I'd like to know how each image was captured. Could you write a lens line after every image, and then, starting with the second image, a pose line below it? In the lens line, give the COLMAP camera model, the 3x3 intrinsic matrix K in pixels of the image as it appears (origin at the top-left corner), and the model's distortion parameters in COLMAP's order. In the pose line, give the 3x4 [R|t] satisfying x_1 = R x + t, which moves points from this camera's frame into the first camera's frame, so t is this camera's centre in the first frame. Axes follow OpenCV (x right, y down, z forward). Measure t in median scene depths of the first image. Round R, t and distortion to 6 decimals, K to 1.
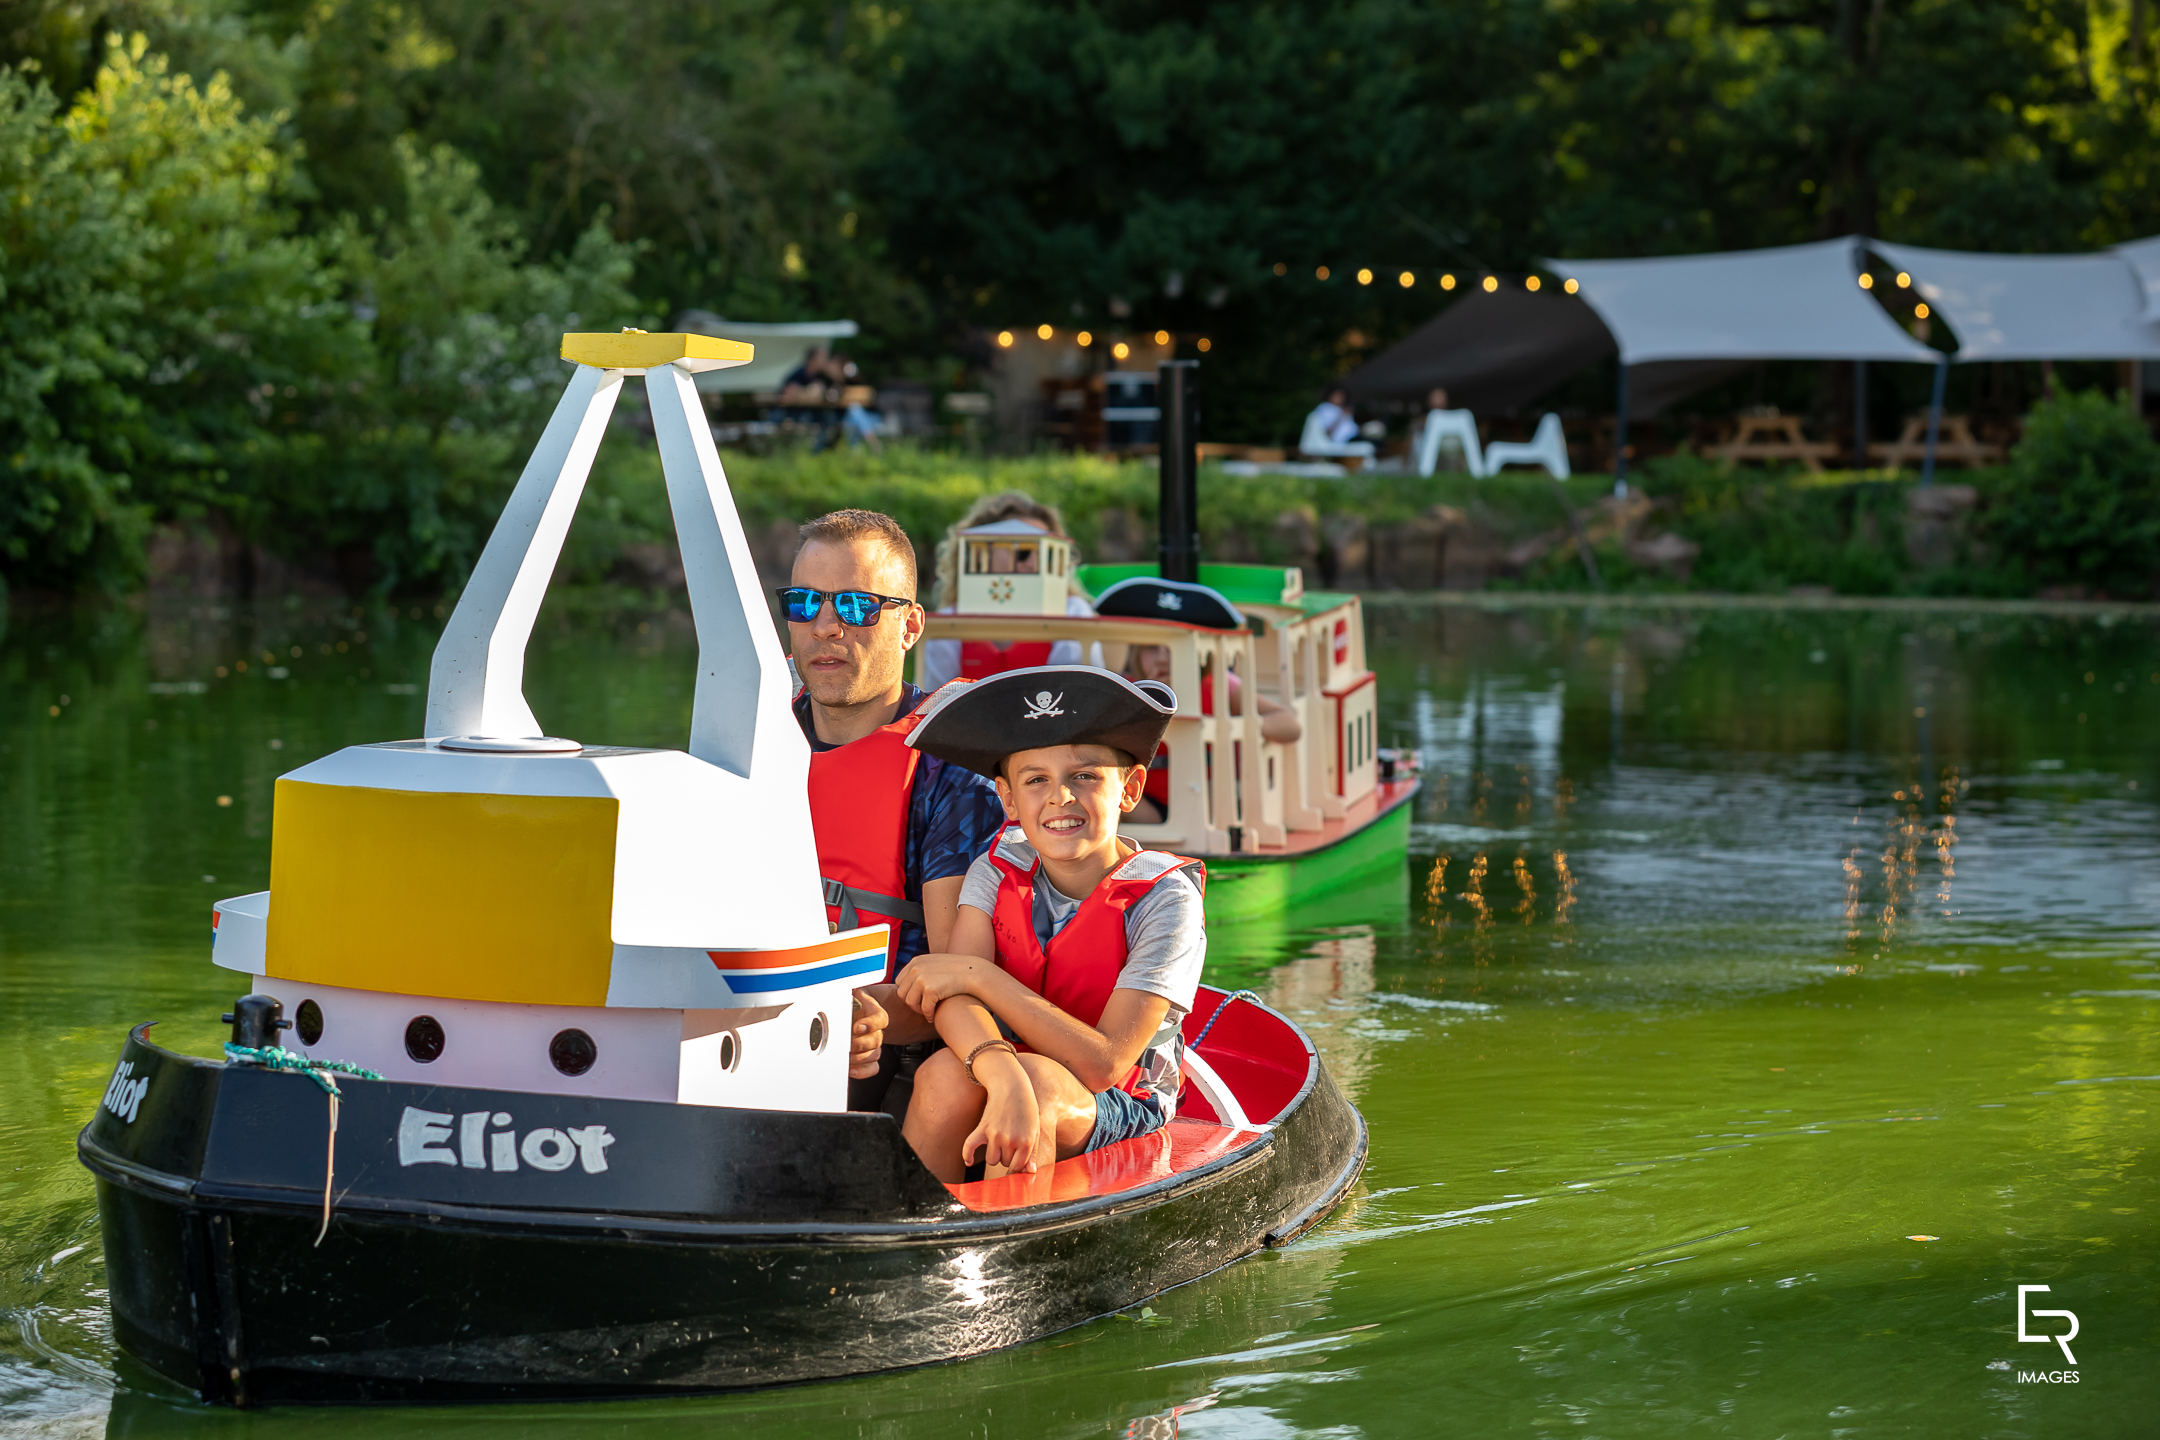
lens RADIAL K [[4656.1, 0, 1223.0], [0, 4656.1, 717.7], [0, 0, 1]] dist [-0.113588, -0.548266]
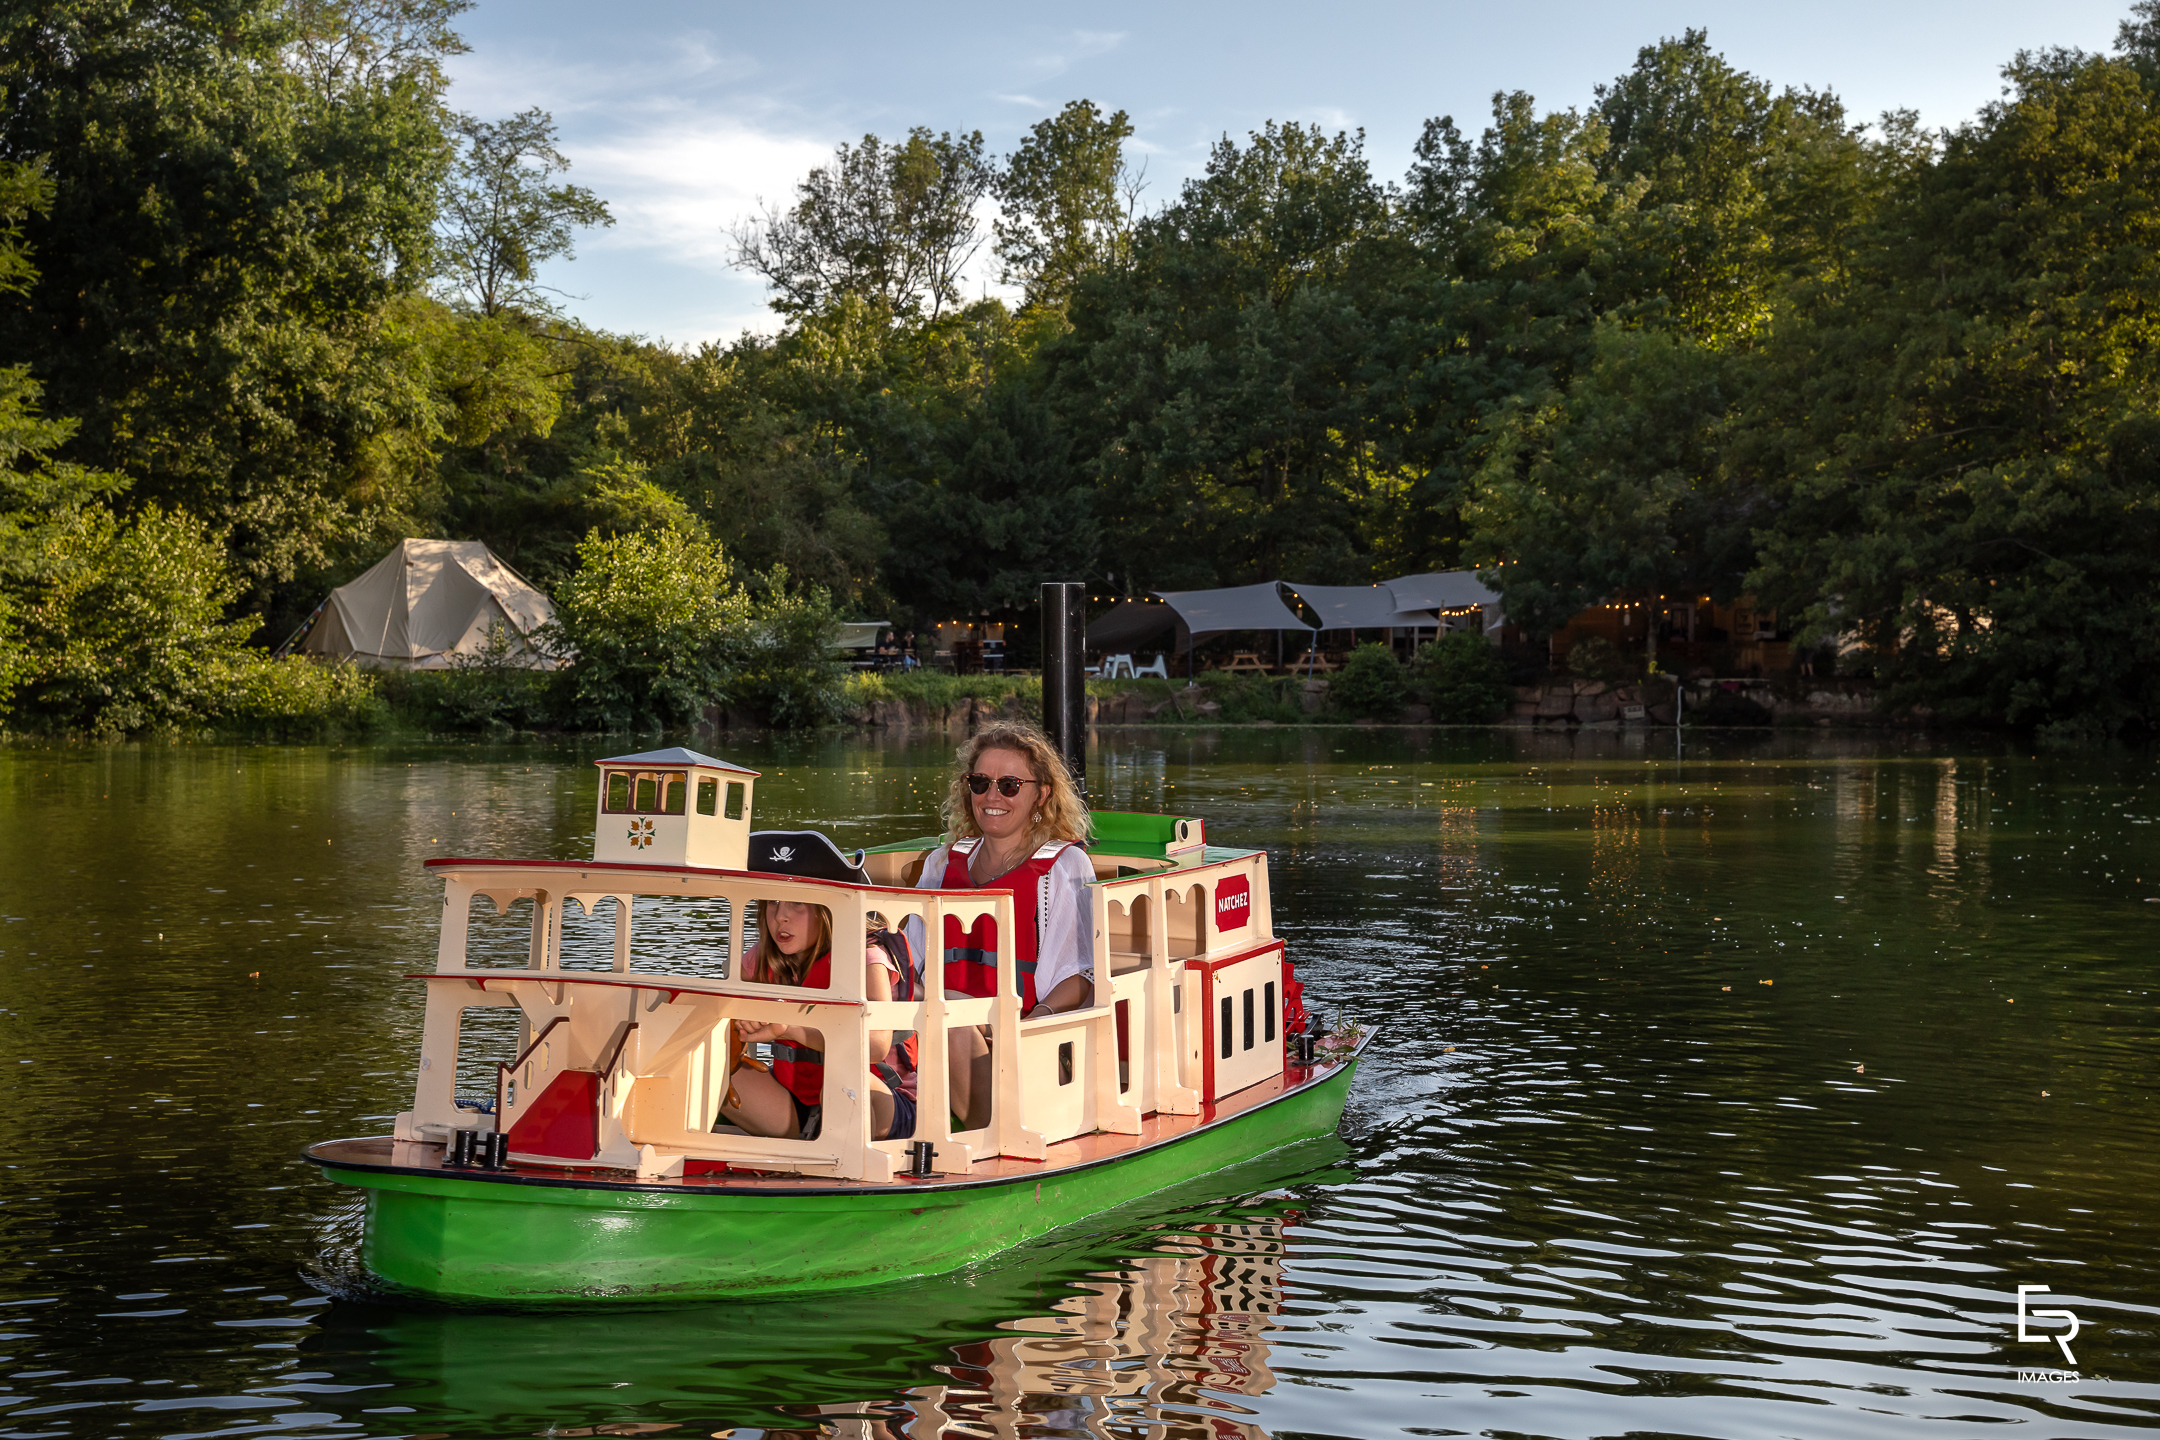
lens RADIAL K [[2915.6, 0, 1080.0], [0, 2915.6, 720.0], [0, 0, 1]] dist [0.186423, -0.015651]
pose [[0.995814, -0.014822, 0.090191, -0.117242], [0.018194, 0.999161, -0.036683, 0.027917], [-0.089571, 0.038170, 0.995249, -0.573758]]
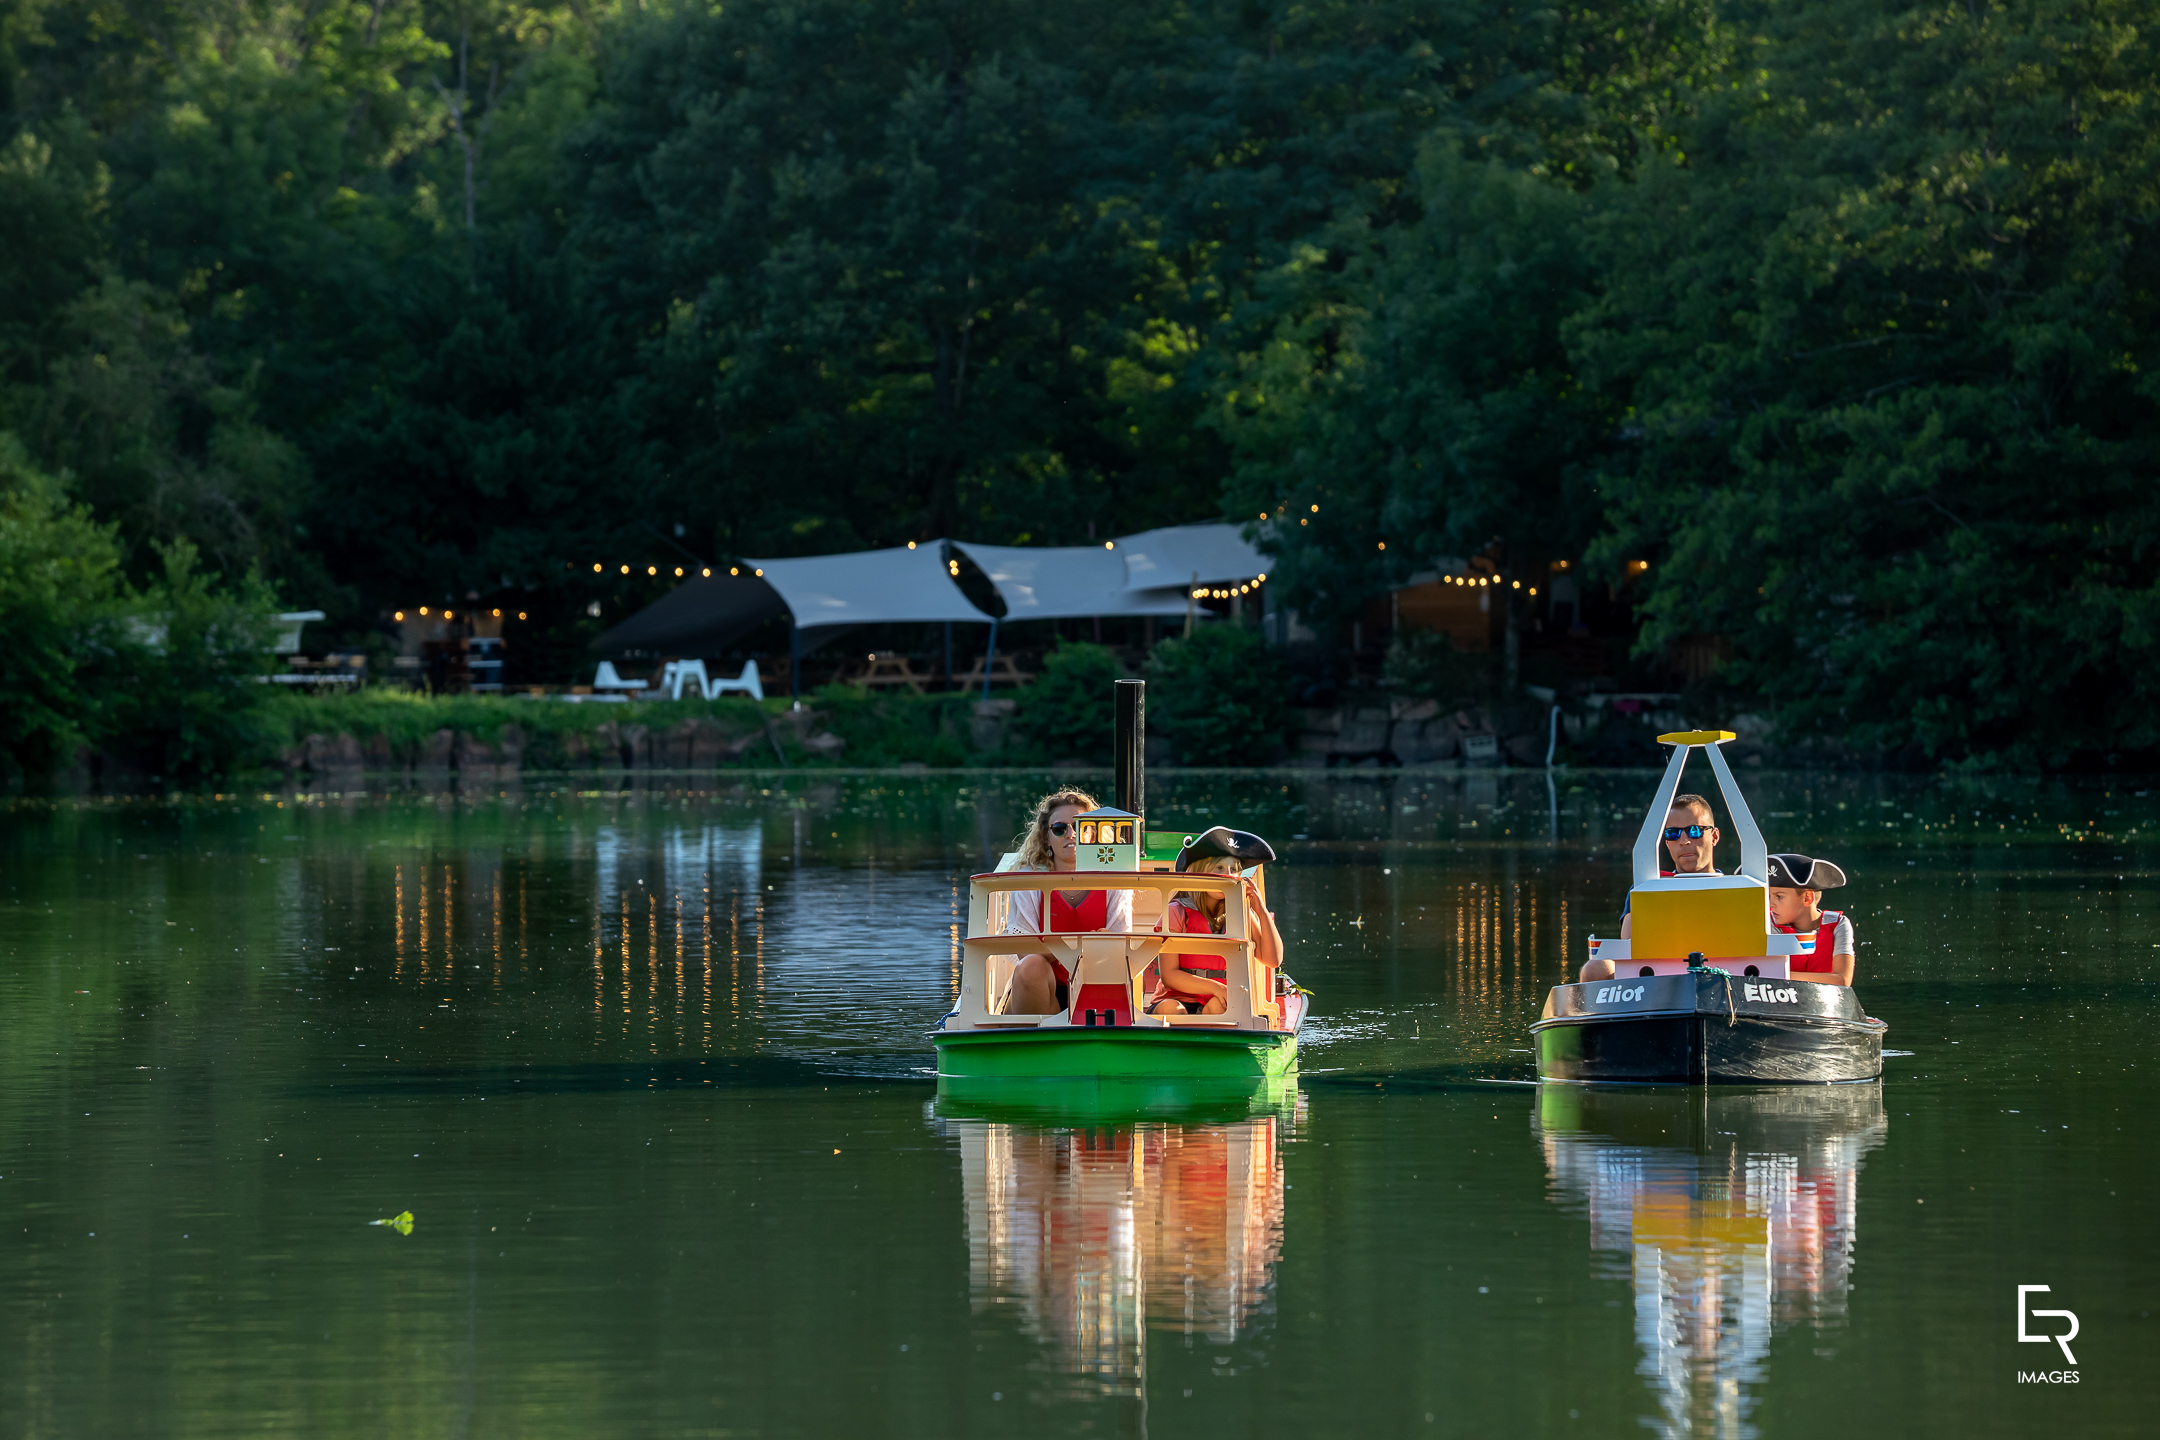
lens RADIAL K [[10183.5, 0, 1080.0], [0, 10183.5, 720.0], [0, 0, 1]] dist [0.452857, 1.717573]
pose [[0.992557, -0.019444, 0.120219, -0.240737], [0.024923, 0.998710, -0.044238, 0.114054], [-0.119203, 0.046904, 0.991761, -2.505743]]
